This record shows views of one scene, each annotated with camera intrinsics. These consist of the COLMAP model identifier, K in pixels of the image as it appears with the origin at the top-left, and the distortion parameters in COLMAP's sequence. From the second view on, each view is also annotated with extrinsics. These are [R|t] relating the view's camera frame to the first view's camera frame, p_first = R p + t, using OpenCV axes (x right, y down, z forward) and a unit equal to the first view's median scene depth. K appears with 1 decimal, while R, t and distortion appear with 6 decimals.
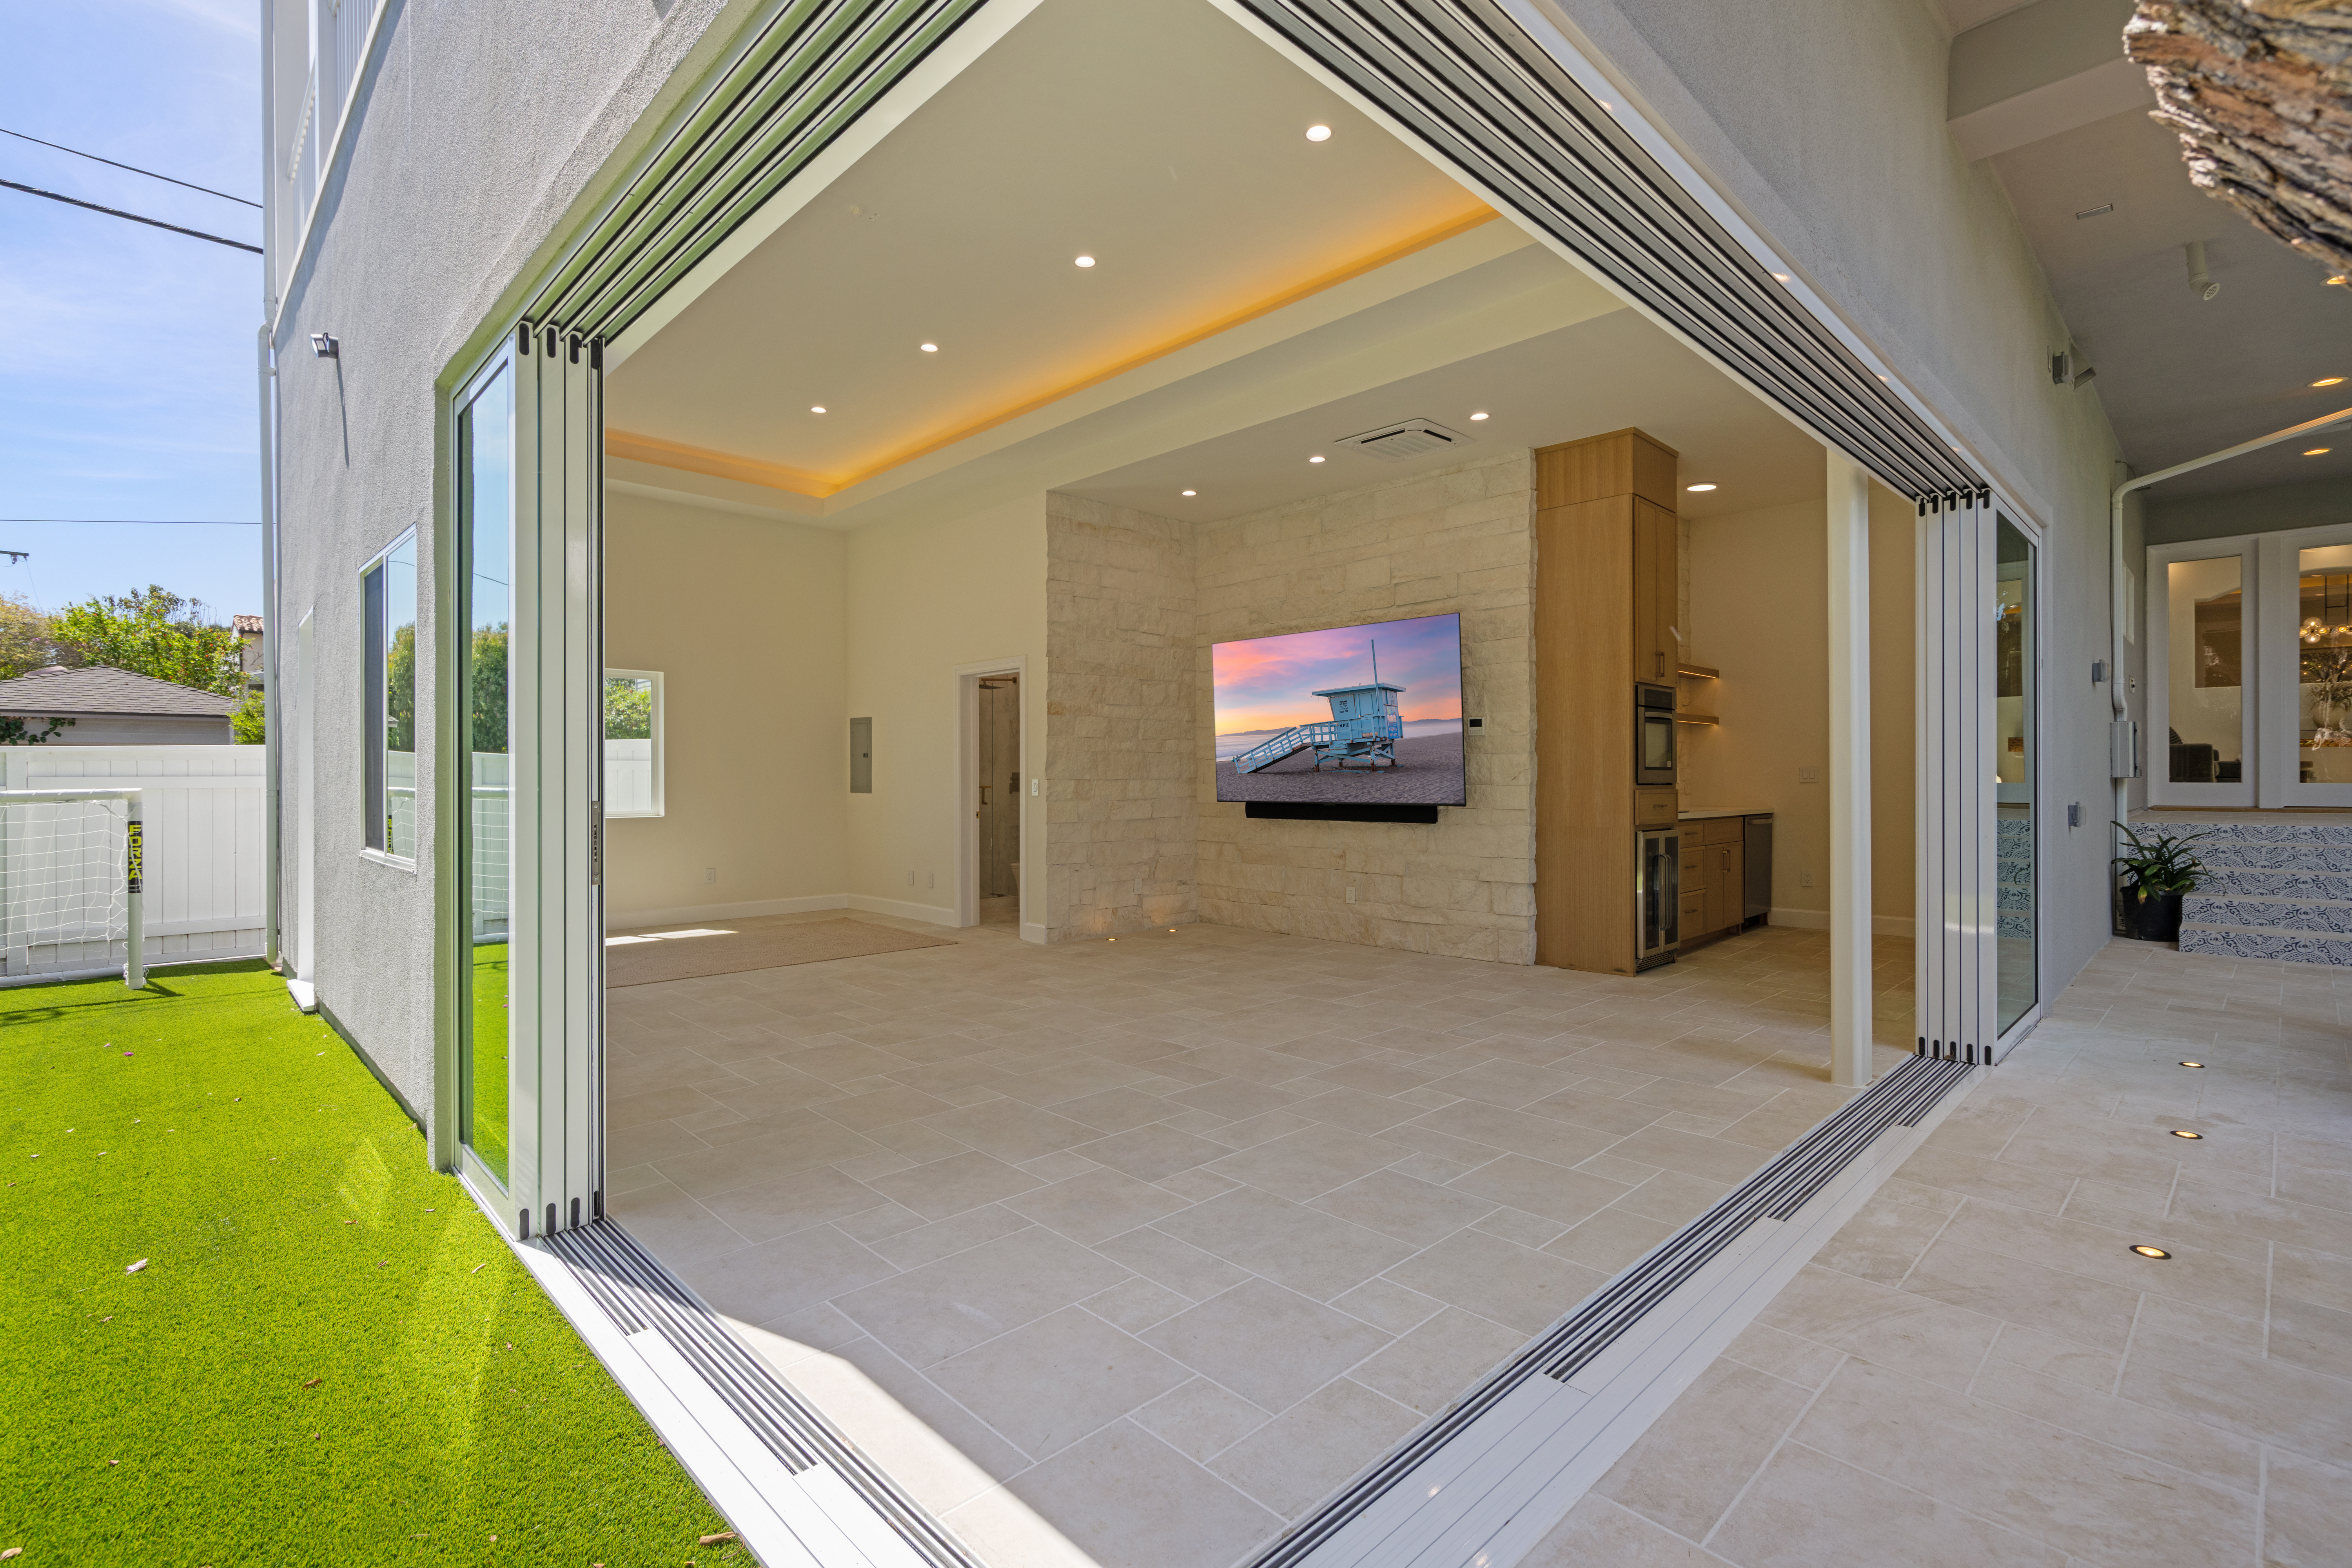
lens RADIAL K [[1077.5, 0, 1132.8], [0, 1077.5, 775.8], [0, 0, 1]] dist [-0.000258, -0.000353]
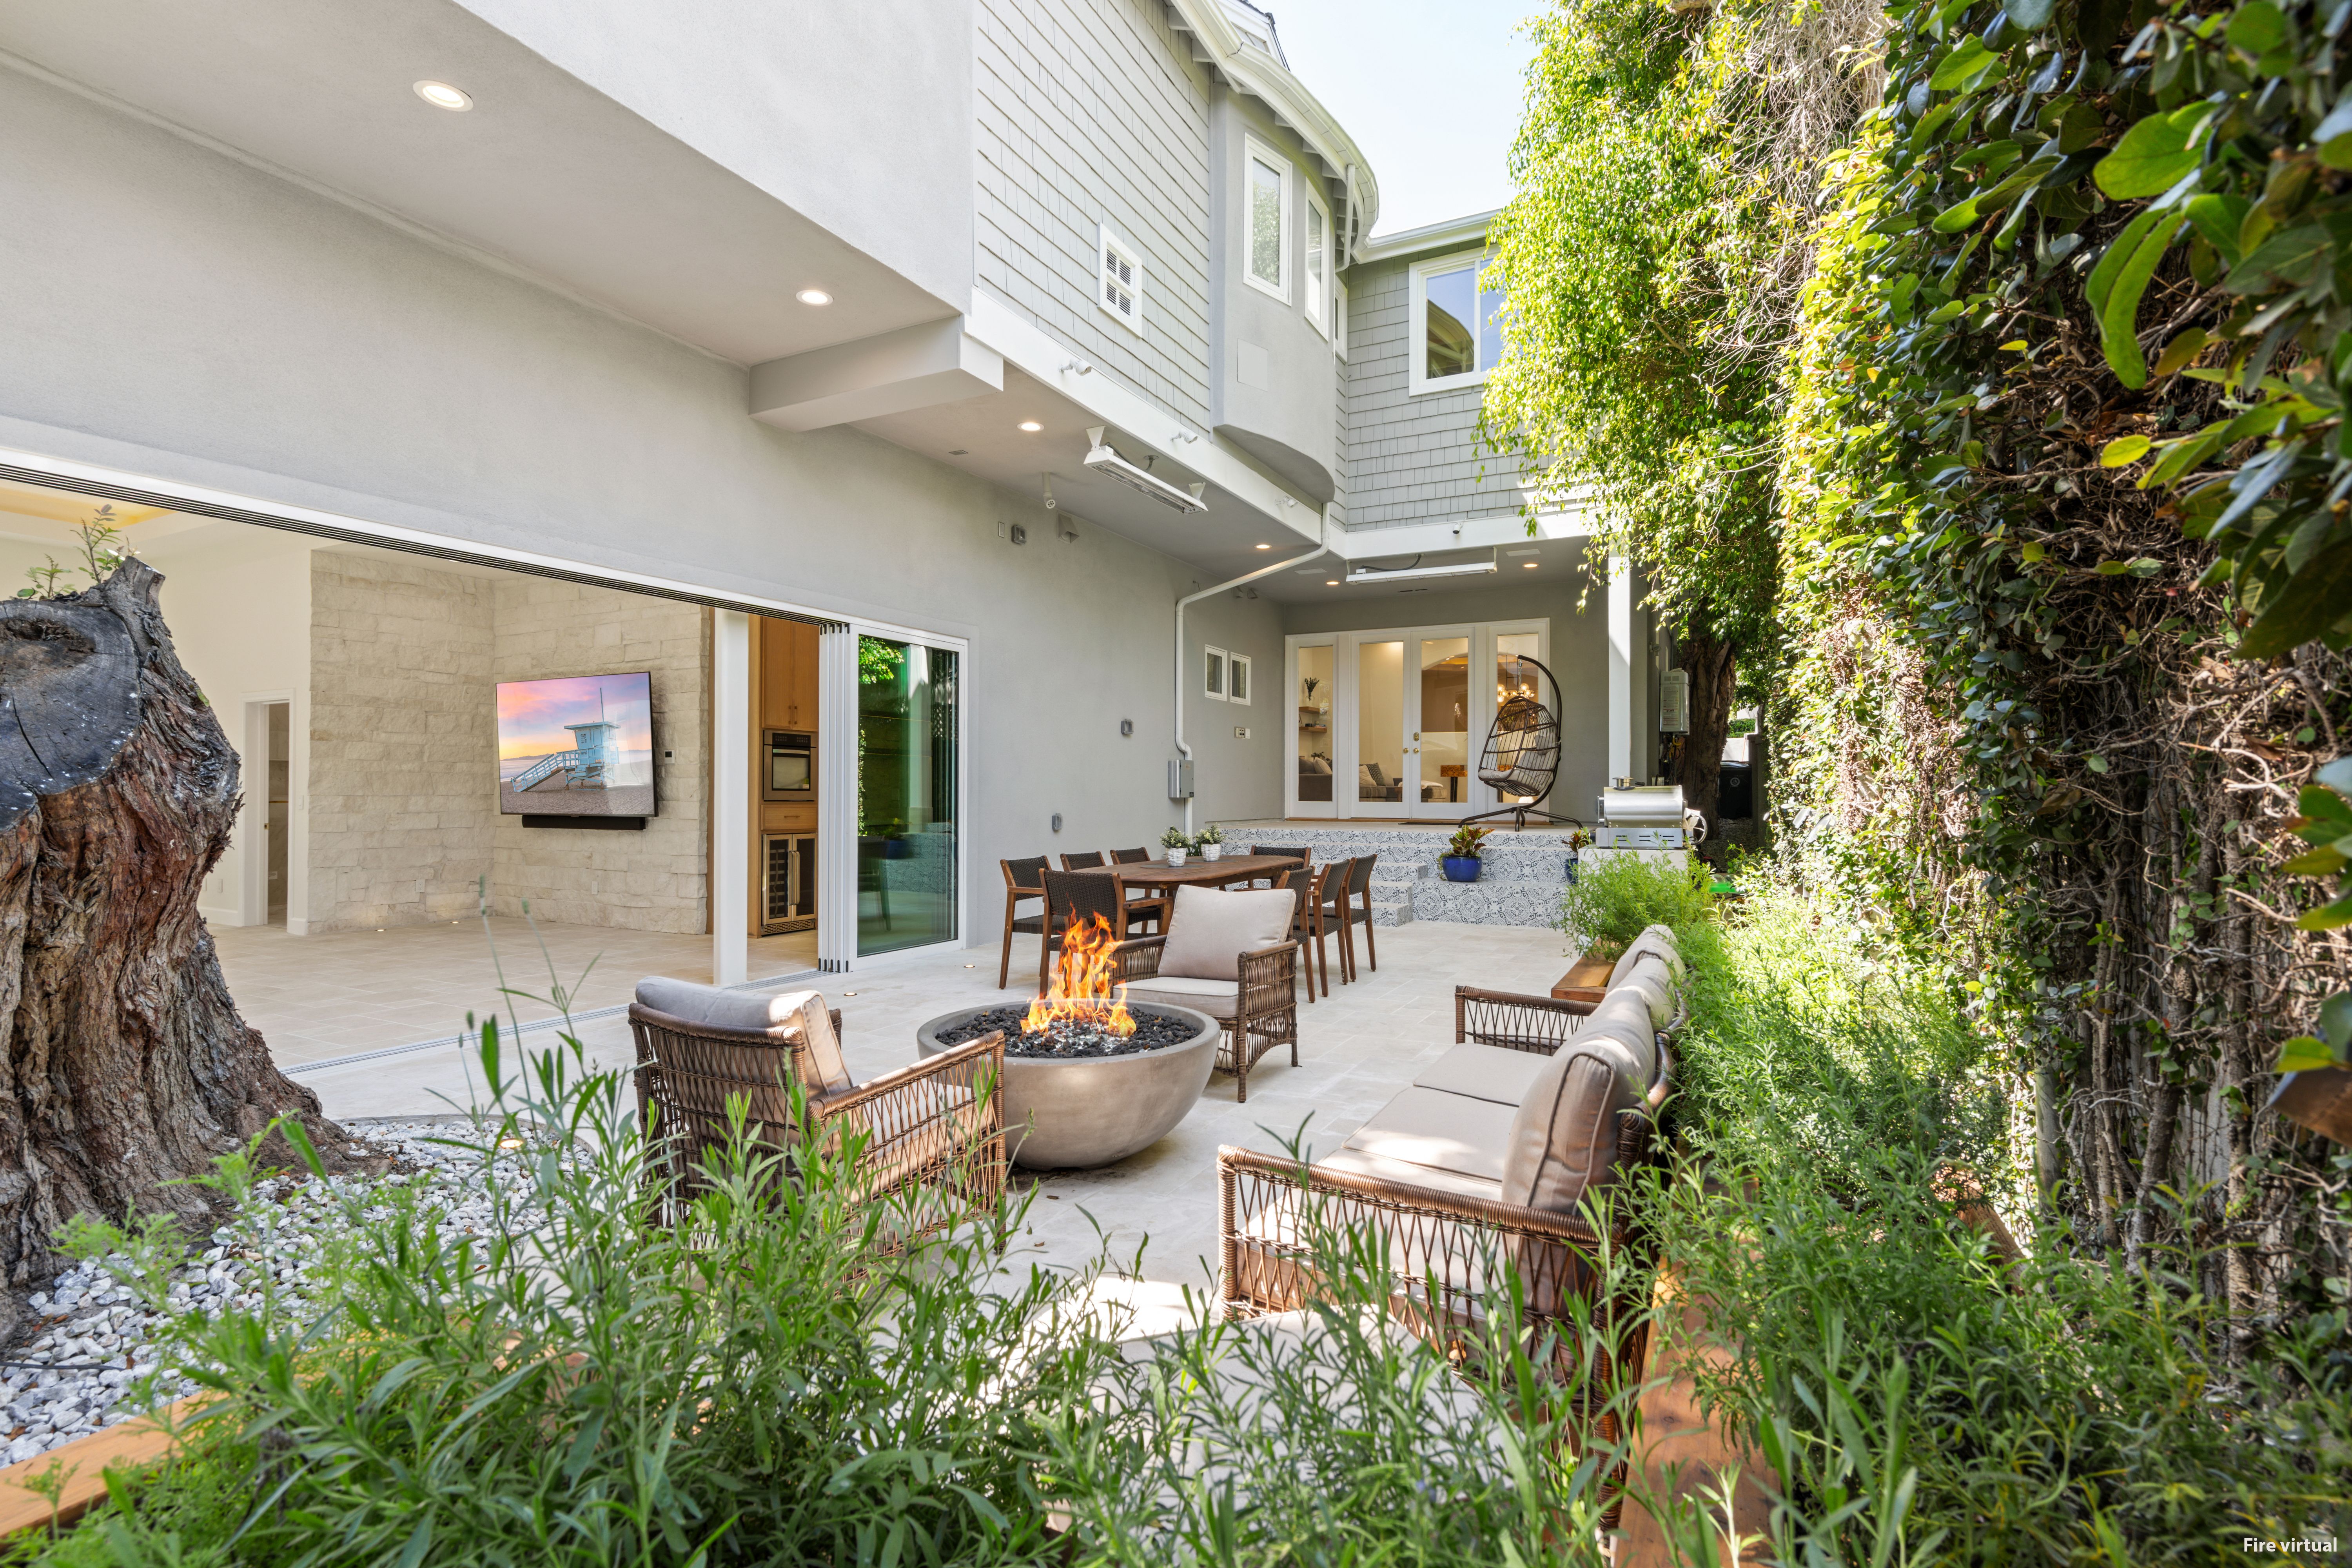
lens RADIAL K [[1077.5, 0, 1159.5], [0, 1077.5, 790.5], [0, 0, 1]] dist [-0.000258, -0.000353]
pose [[0.948653, 0.006584, 0.316249, 0.435942], [-0.005376, 0.999975, -0.004692, -0.001065], [-0.316272, 0.002750, 0.948665, -0.414567]]
